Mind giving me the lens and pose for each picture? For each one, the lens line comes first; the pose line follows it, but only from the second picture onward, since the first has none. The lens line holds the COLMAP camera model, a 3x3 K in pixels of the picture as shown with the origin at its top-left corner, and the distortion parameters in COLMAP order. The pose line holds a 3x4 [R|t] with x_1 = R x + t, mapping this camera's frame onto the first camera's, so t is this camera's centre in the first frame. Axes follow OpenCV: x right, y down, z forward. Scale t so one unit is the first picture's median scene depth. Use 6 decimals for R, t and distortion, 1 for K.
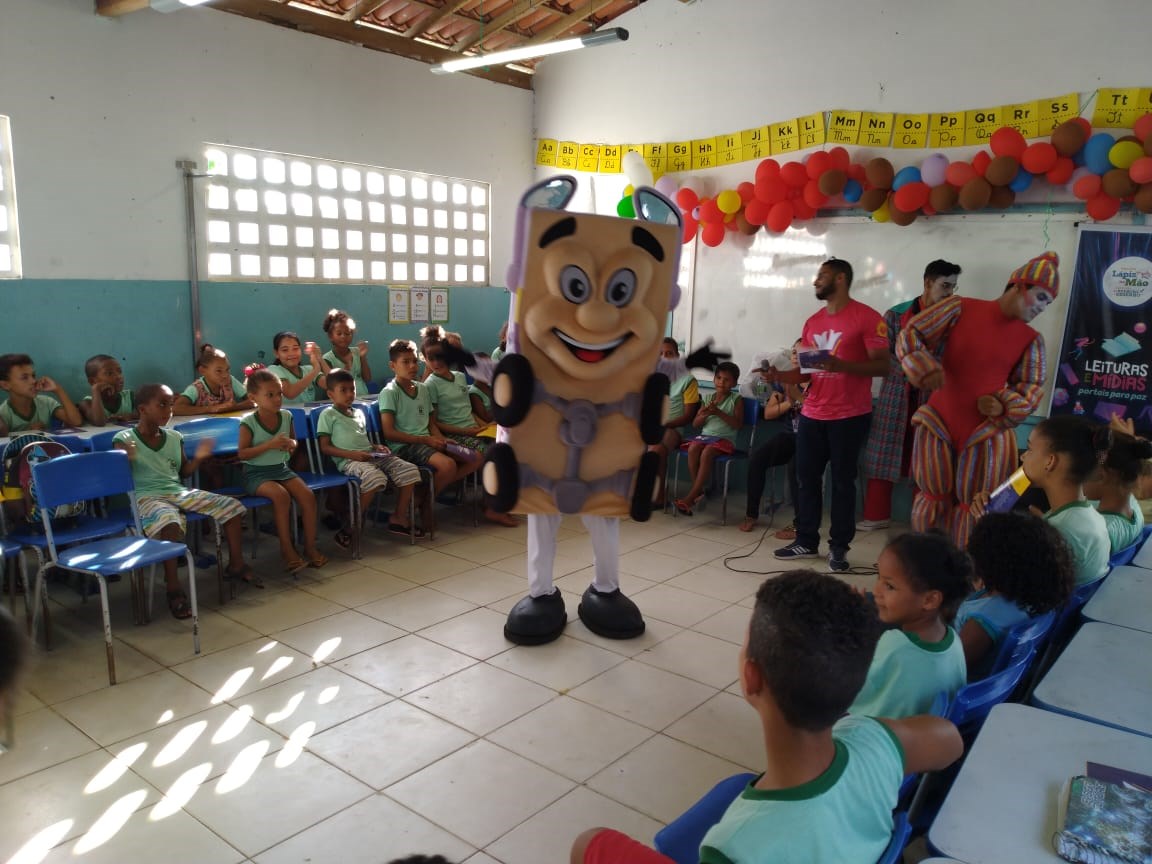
lens RADIAL K [[901.3, 0, 580.1], [0, 901.3, 446.9], [0, 0, 1]] dist [0.058985, -0.122426]
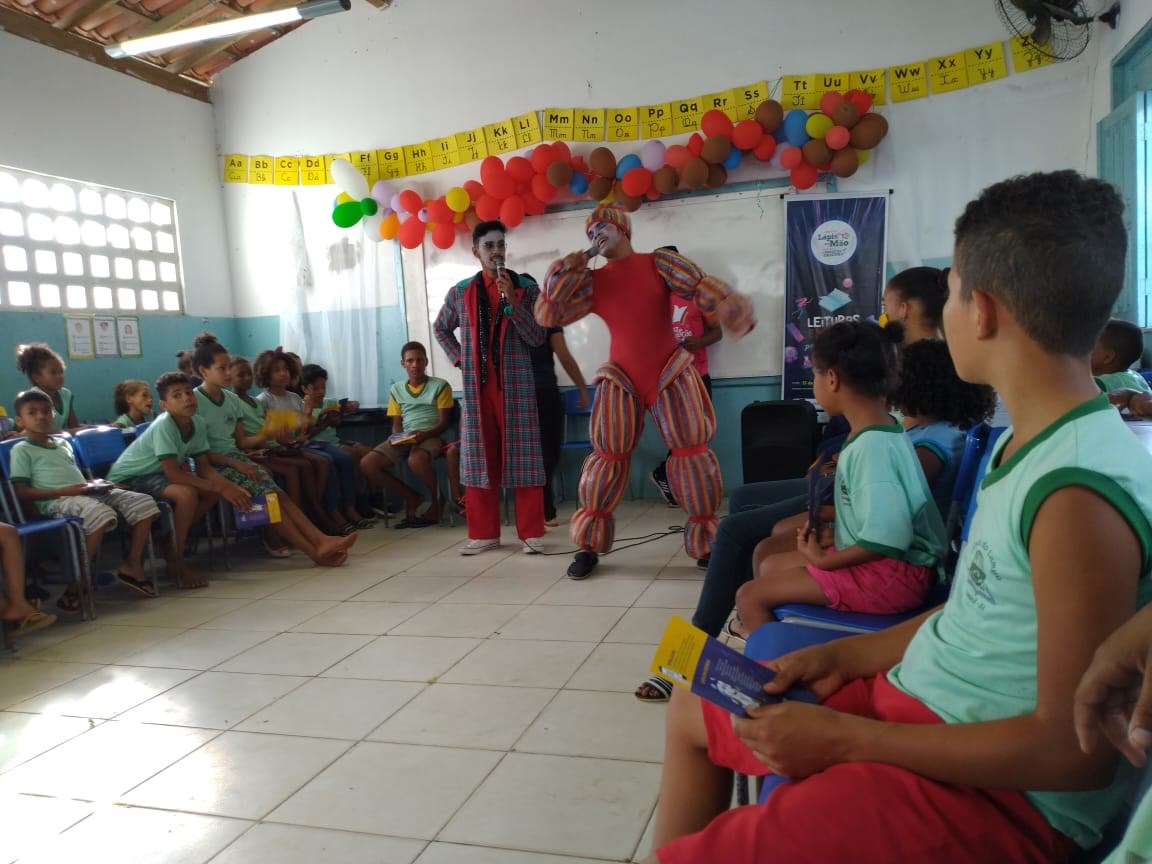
lens RADIAL K [[901.3, 0, 580.1], [0, 901.3, 446.9], [0, 0, 1]] dist [0.058985, -0.122426]
pose [[0.922836, -0.117771, 0.366747, -0.106290], [0.153067, 0.985833, -0.068584, 0.081855], [-0.353474, 0.119429, 0.927789, 0.083966]]
